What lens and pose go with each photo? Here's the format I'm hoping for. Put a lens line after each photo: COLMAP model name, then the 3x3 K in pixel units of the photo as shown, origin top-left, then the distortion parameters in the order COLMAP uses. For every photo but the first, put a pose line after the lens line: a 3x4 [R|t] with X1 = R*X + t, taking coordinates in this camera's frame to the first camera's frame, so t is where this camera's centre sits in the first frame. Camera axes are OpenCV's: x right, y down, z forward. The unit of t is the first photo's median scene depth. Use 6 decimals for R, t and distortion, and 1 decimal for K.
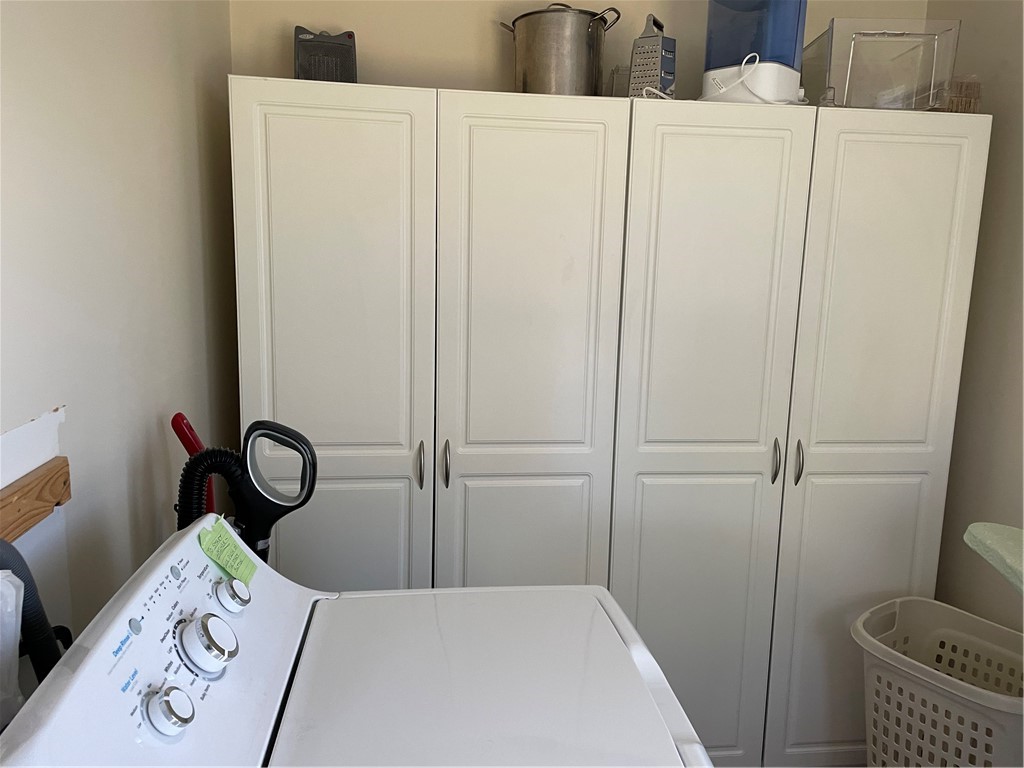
lens RADIAL K [[764.1, 0, 512.0], [0, 764.1, 384.0], [0, 0, 1]] dist [0.066849, -0.089273]
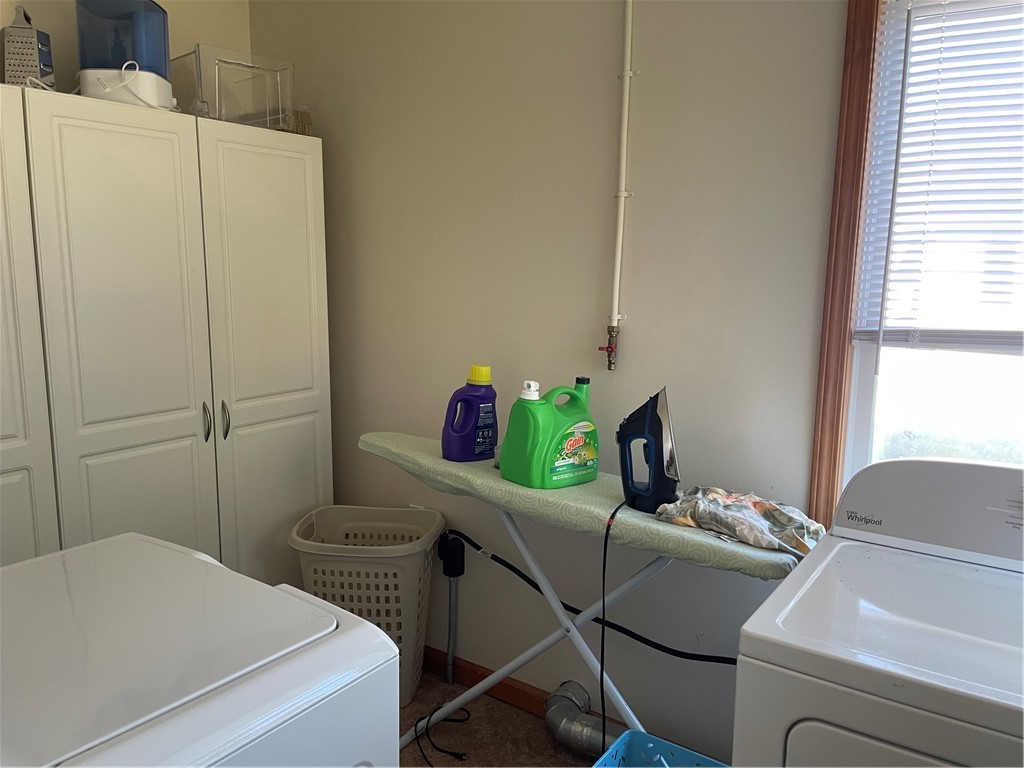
lens RADIAL K [[780.9, 0, 512.0], [0, 780.9, 384.0], [0, 0, 1]] dist [0.000009, -0.061782]
pose [[0.653067, -0.127476, 0.746494, -0.219299], [0.127345, 0.990180, 0.057682, 0.035439], [-0.746517, 0.057392, 0.662887, -0.112944]]
